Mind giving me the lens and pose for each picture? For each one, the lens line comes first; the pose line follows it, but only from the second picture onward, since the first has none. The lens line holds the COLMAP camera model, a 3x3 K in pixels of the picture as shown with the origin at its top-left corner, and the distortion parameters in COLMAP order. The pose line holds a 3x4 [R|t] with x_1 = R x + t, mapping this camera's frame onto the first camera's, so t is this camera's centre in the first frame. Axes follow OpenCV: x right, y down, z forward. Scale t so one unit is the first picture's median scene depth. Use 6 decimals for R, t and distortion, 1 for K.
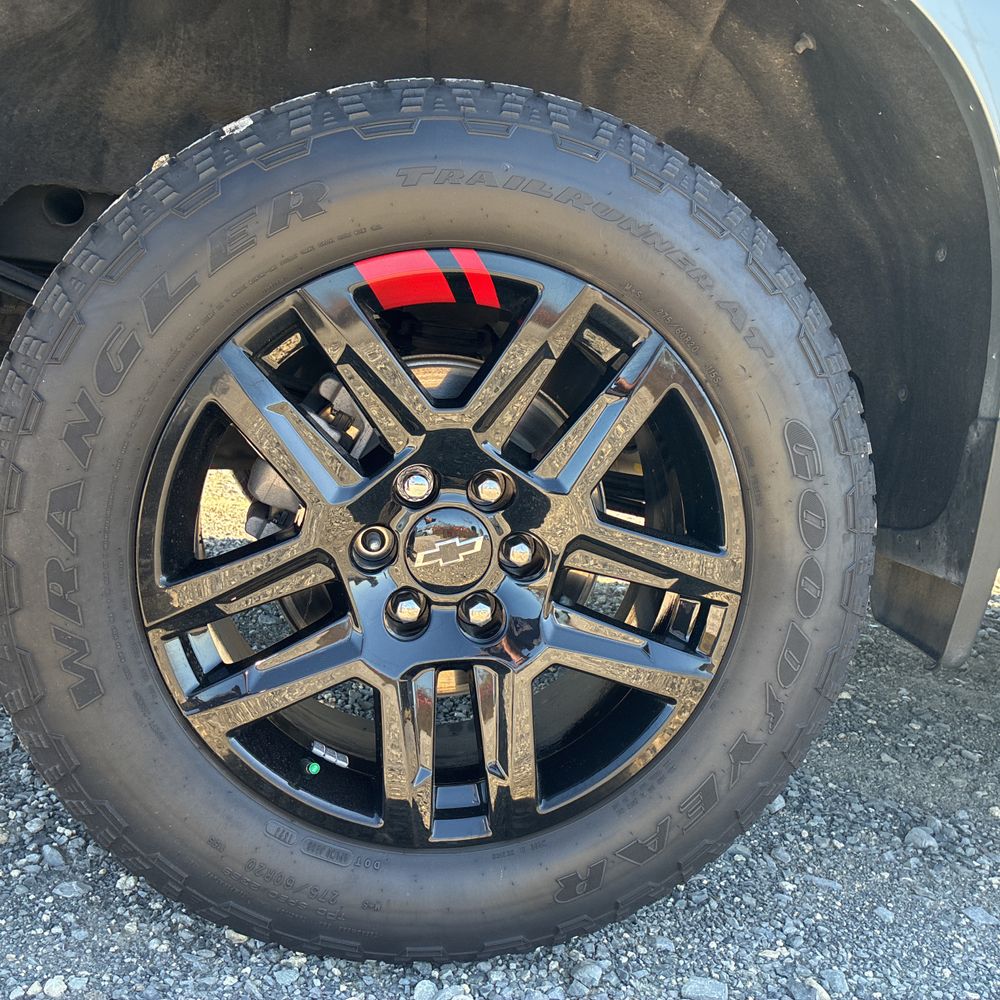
lens RADIAL K [[996.0, 0, 502.6], [0, 996.0, 502.9], [0, 0, 1]] dist [0.009615, 0.000000]
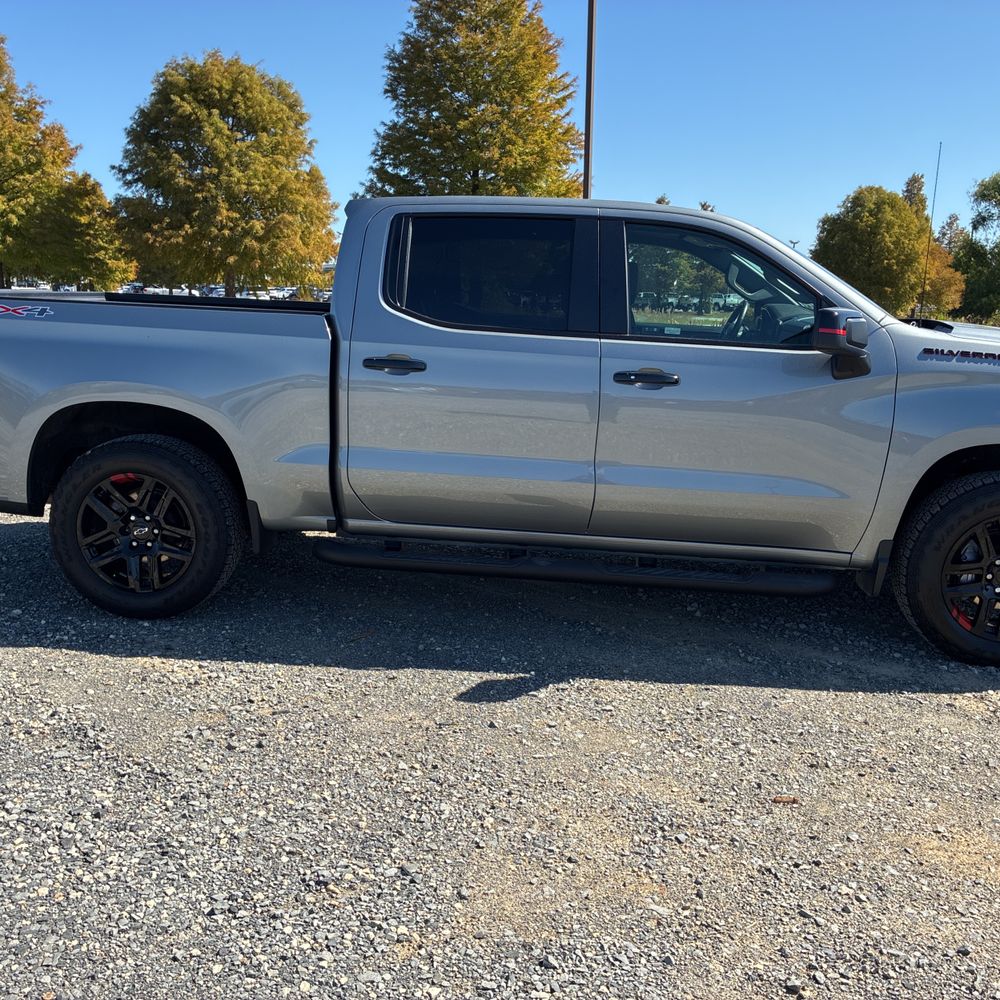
lens RADIAL K [[996.0, 0, 495.1], [0, 996.0, 486.2], [0, 0, 1]] dist [0.009615, 0.000000]
pose [[0.972664, -0.029500, -0.230336, 2.832402], [0.036255, 0.999026, 0.025147, -0.234301], [0.229369, -0.032811, 0.972786, -3.401912]]
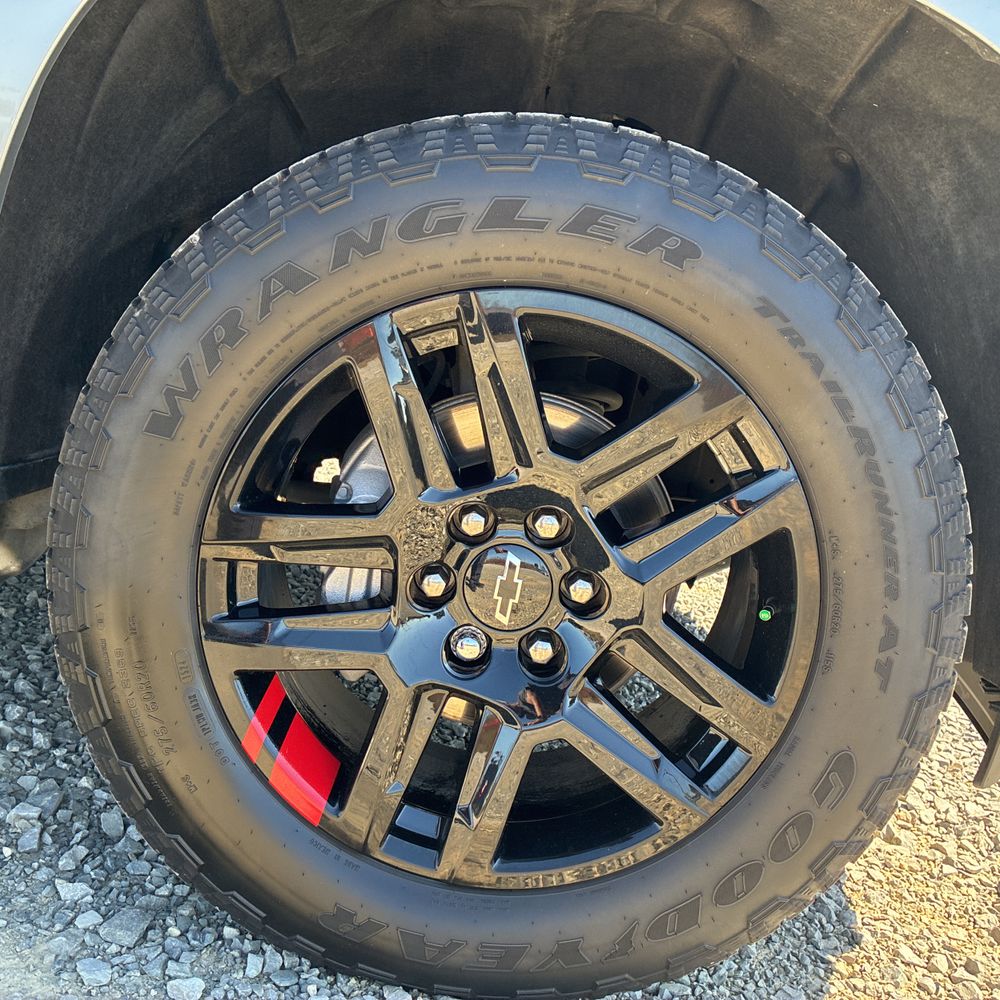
lens RADIAL K [[996.0, 0, 489.8], [0, 996.0, 479.1], [0, 0, 1]] dist [0.009615, 0.000000]
pose [[0.991384, 0.062302, -0.115220, 4.159440], [-0.061422, 0.998049, 0.011174, 0.262962], [0.115691, -0.004001, 0.993277, 0.632555]]
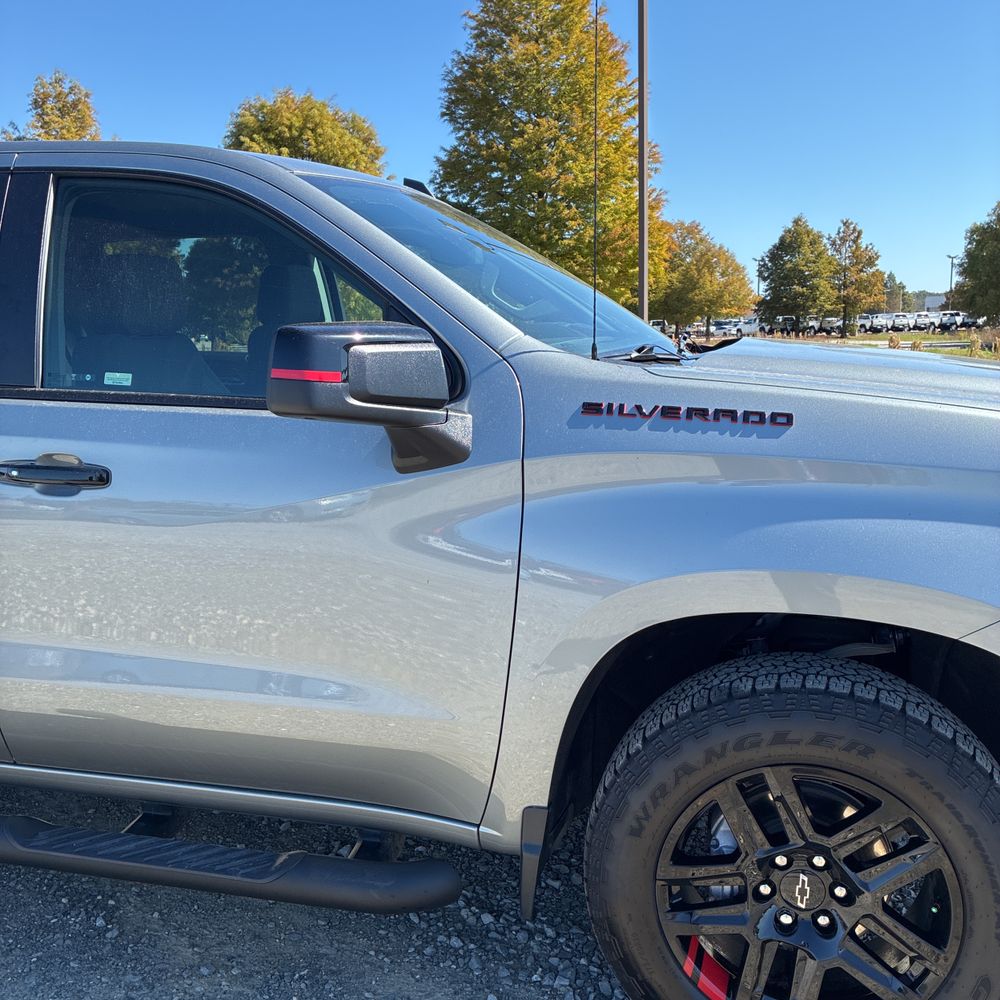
lens RADIAL K [[996.0, 0, 504.8], [0, 996.0, 491.8], [0, 0, 1]] dist [0.009615, 0.000000]
pose [[0.928883, -0.051963, -0.366710, 4.301295], [0.052420, 0.998587, -0.008718, -0.475991], [0.366645, -0.011125, 0.930294, -0.541546]]
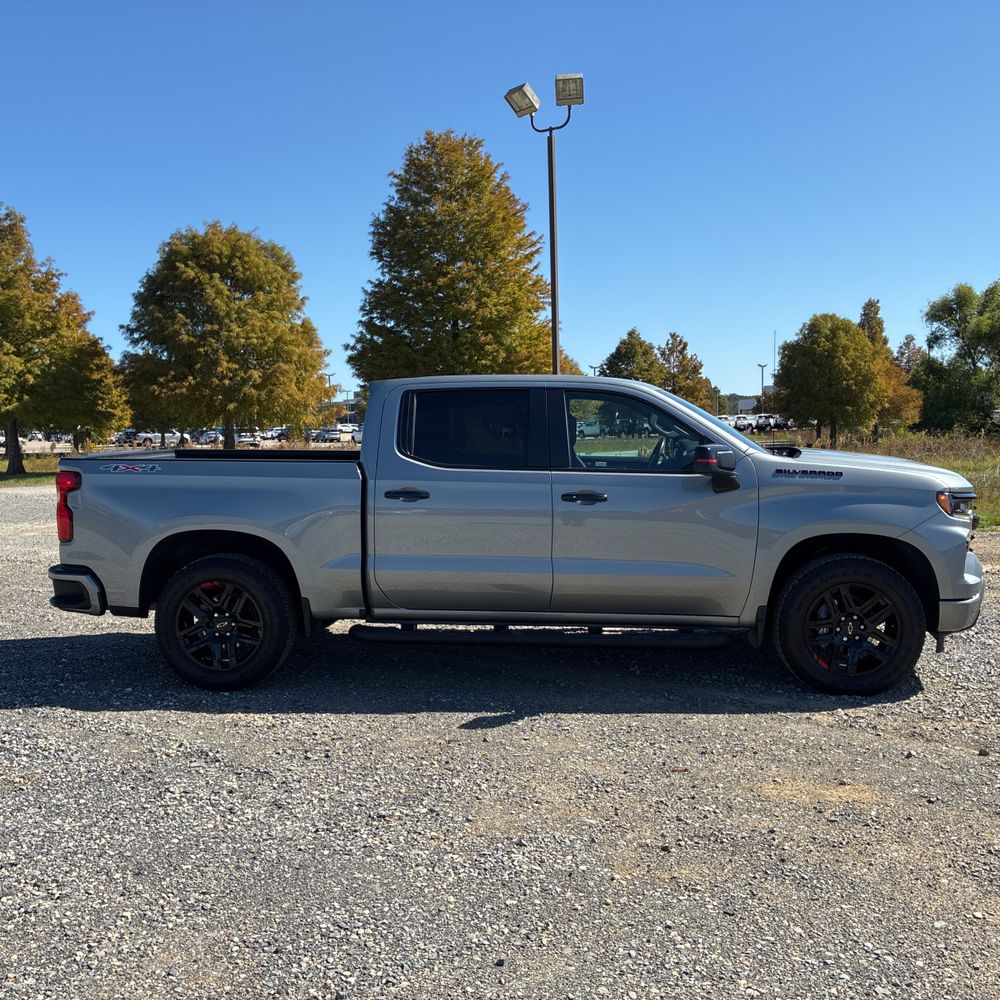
lens RADIAL K [[996.0, 0, 493.0], [0, 996.0, 483.4], [0, 0, 1]] dist [0.009615, 0.000000]
pose [[0.972408, -0.098117, -0.211649, 3.273679], [0.077134, 0.991452, -0.105230, -0.043801], [0.220165, 0.086001, 0.971664, -5.228306]]
